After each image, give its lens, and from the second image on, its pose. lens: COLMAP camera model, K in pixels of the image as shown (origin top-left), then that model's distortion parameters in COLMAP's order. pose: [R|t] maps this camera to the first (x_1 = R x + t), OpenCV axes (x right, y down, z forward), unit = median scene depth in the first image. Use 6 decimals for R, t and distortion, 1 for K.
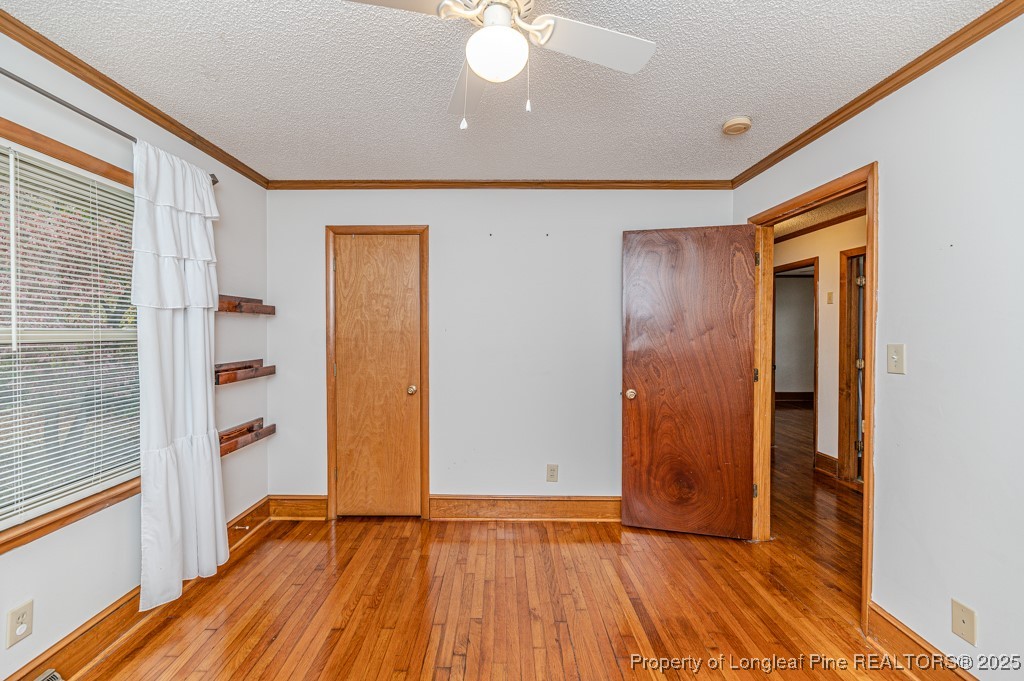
lens RADIAL K [[411.4, 0, 511.5], [0, 411.4, 337.8], [0, 0, 1]] dist [0.001050, -0.000403]
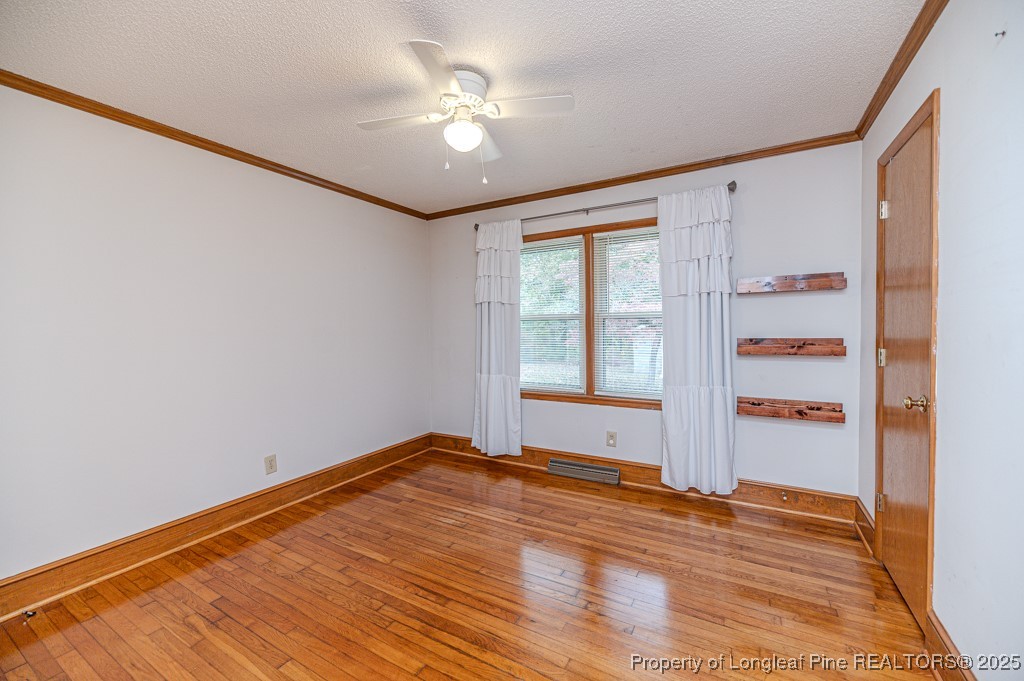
lens RADIAL K [[427.1, 0, 514.9], [0, 427.1, 343.5], [0, 0, 1]] dist [0.000100, -0.000194]
pose [[-0.511571, 0.038544, -0.858376, 0.540458], [-0.003796, 0.998882, 0.047116, 0.020556], [0.859233, 0.027362, -0.510852, 0.832669]]
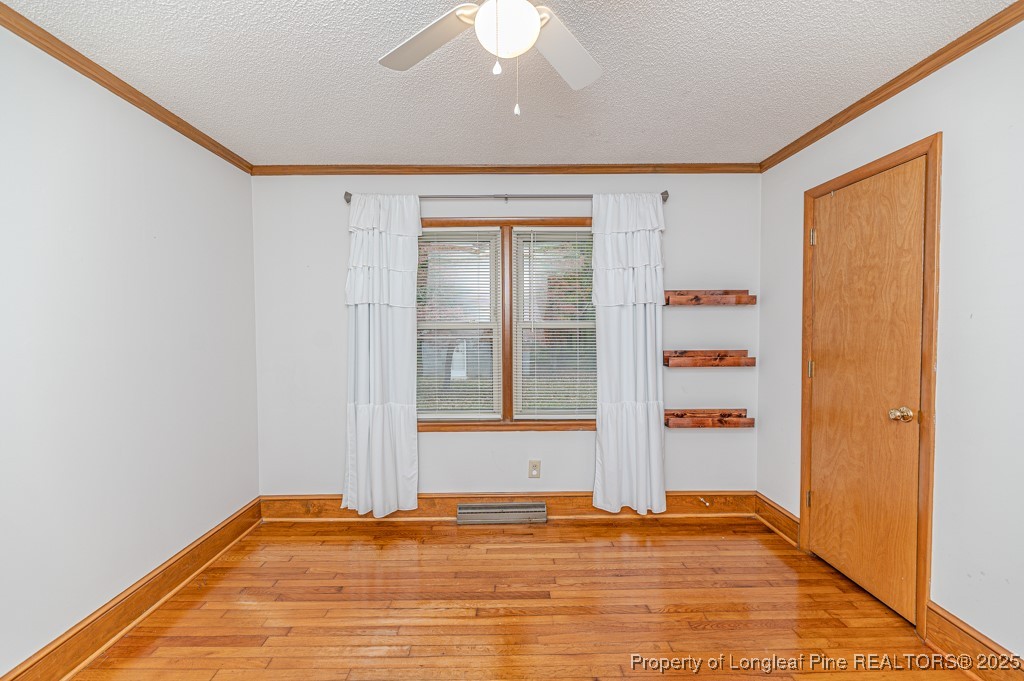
lens RADIAL K [[421.9, 0, 507.2], [0, 421.9, 342.2], [0, 0, 1]] dist [-0.000236, -0.000179]
pose [[0.001094, 0.038614, -0.999254, 0.391229], [-0.012468, 0.999177, 0.038597, 0.001166], [0.999922, 0.012417, 0.001574, 0.407858]]
